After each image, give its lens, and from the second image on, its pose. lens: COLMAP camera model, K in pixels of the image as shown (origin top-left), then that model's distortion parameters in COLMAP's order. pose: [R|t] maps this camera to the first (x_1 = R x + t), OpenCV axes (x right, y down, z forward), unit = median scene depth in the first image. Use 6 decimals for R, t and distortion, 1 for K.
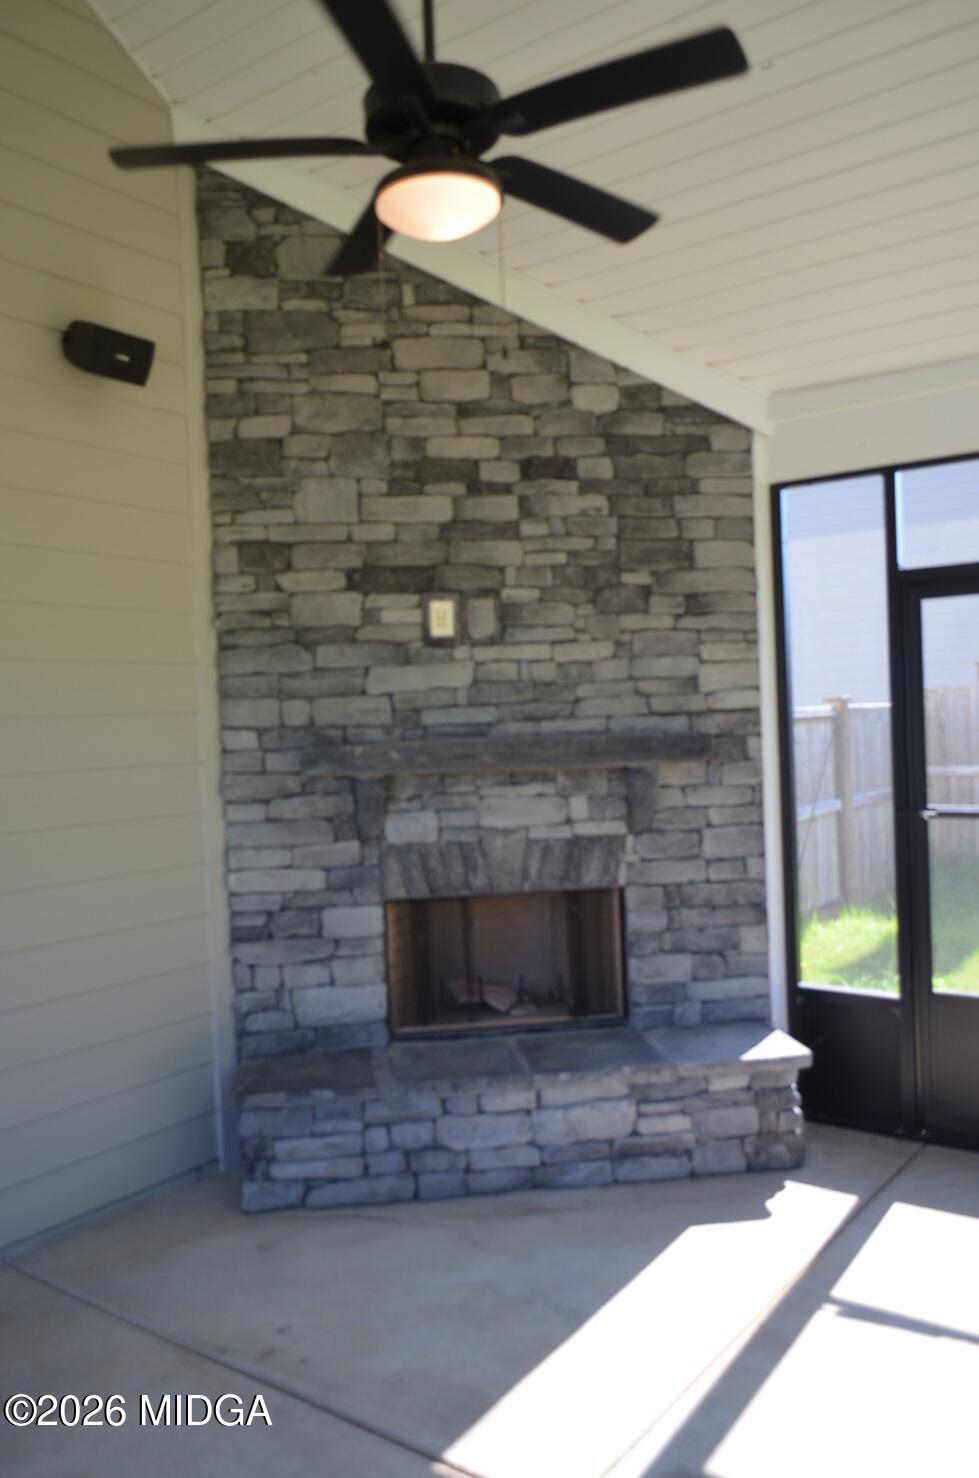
lens RADIAL K [[1157.9, 0, 489.5], [0, 1157.9, 739.0], [0, 0, 1]] dist [0.001673, 0.006303]
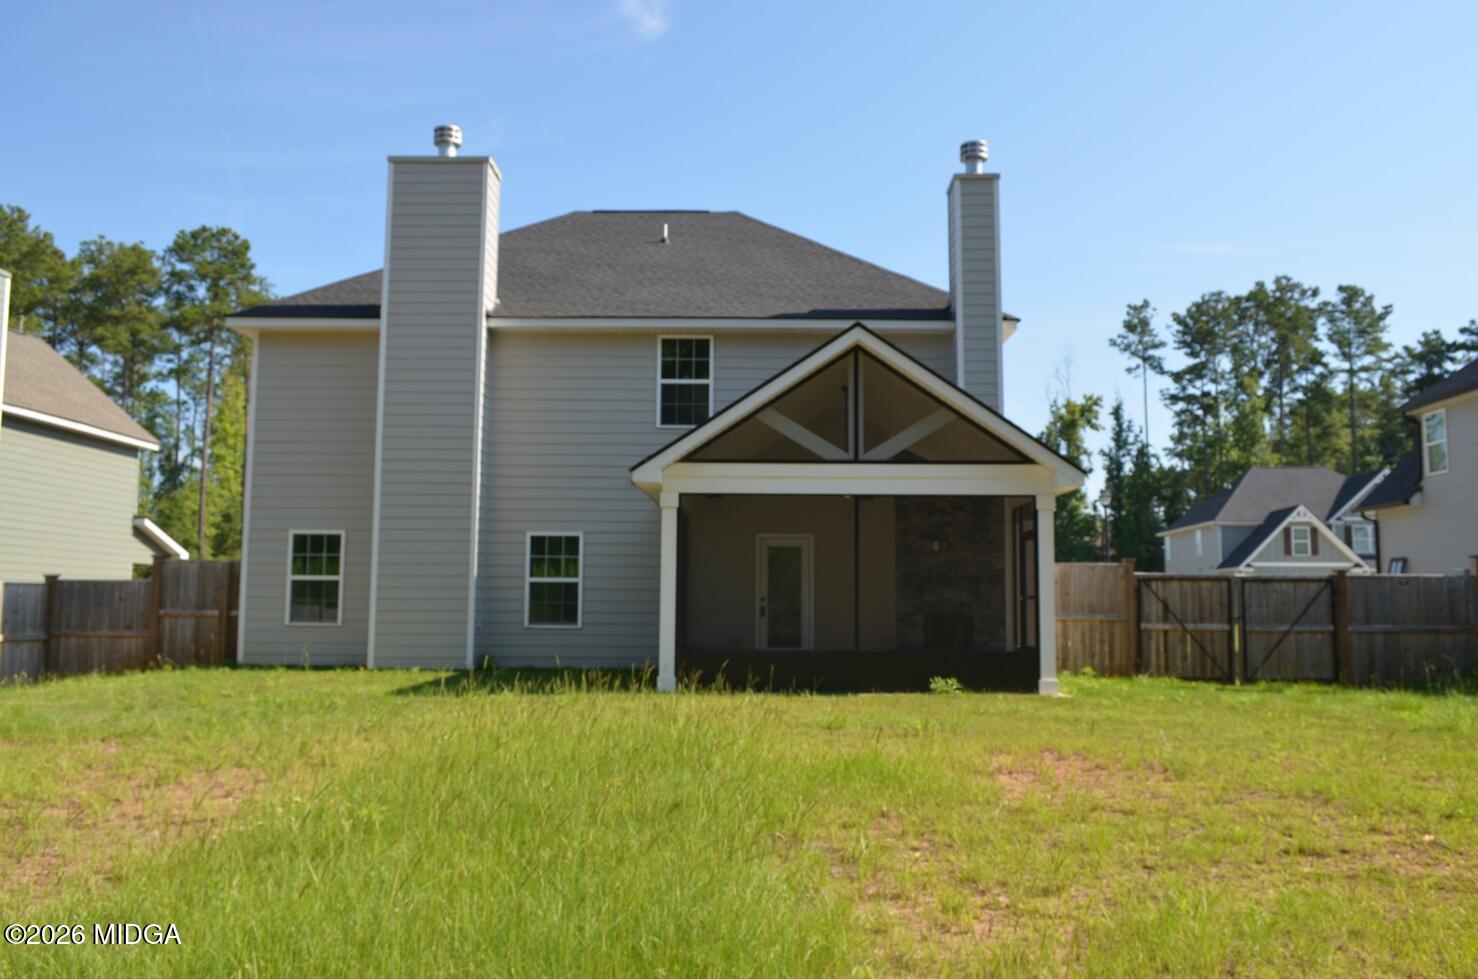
lens RADIAL K [[1157.9, 0, 739.0], [0, 1157.9, 489.5], [0, 0, 1]] dist [0.001673, 0.006303]
pose [[0.566857, -0.041427, -0.822774, 2.916756], [-0.039075, 0.996259, -0.077083, 0.038520], [0.822889, 0.075845, 0.563118, -1.881698]]
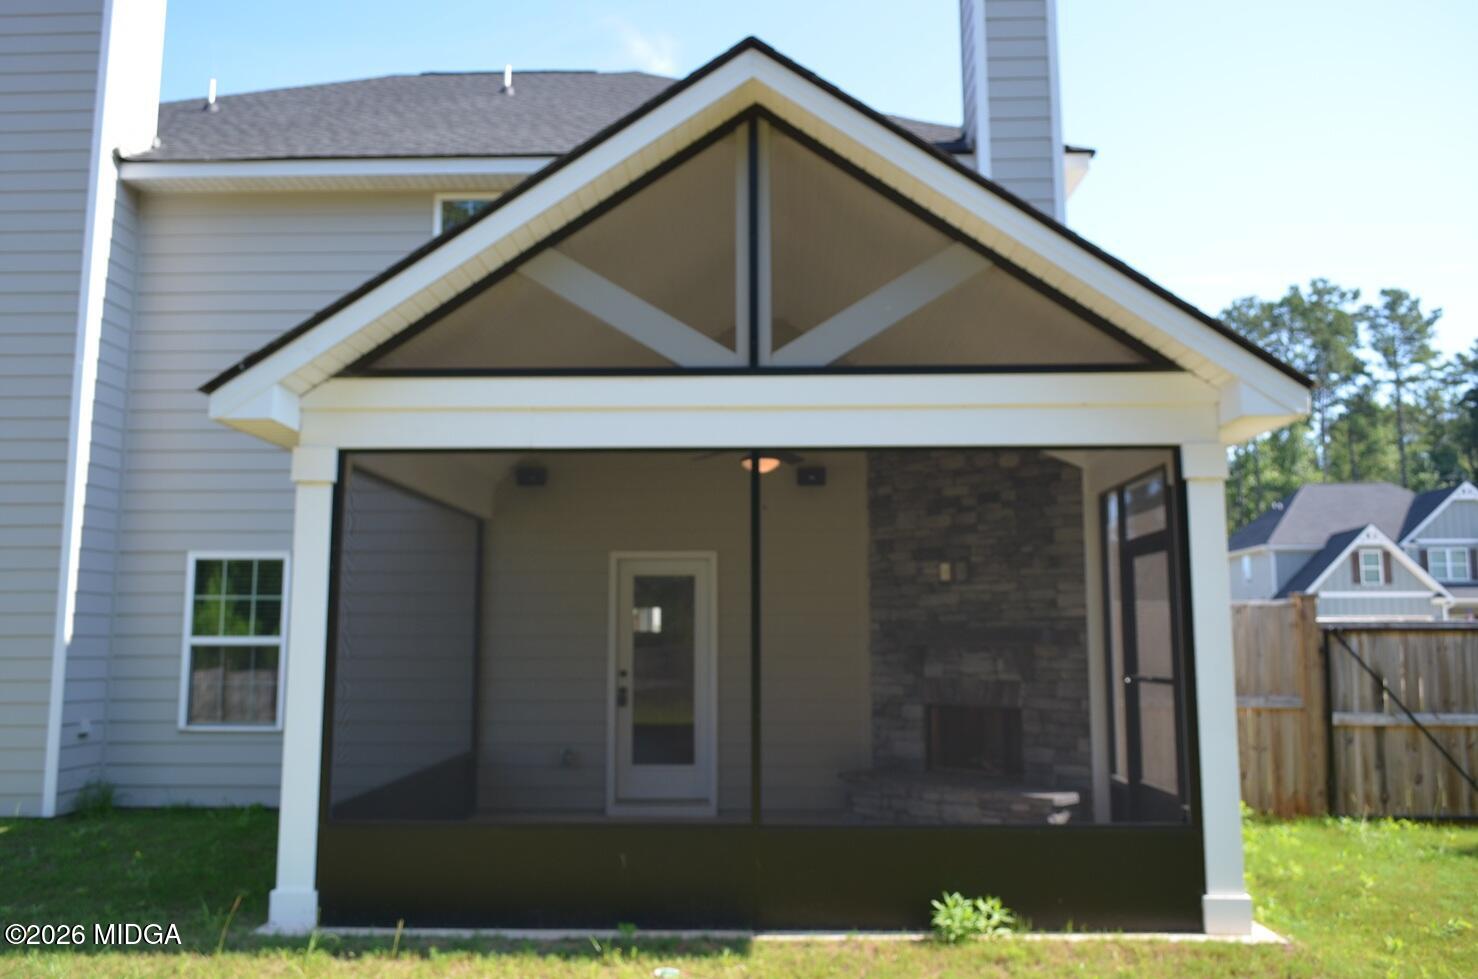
lens RADIAL K [[1157.9, 0, 739.0], [0, 1157.9, 489.5], [0, 0, 1]] dist [0.001673, 0.006303]
pose [[0.560496, -0.070547, -0.825147, 1.500734], [-0.030470, 0.993934, -0.105674, -0.017628], [0.827597, 0.084372, 0.554946, -0.505882]]
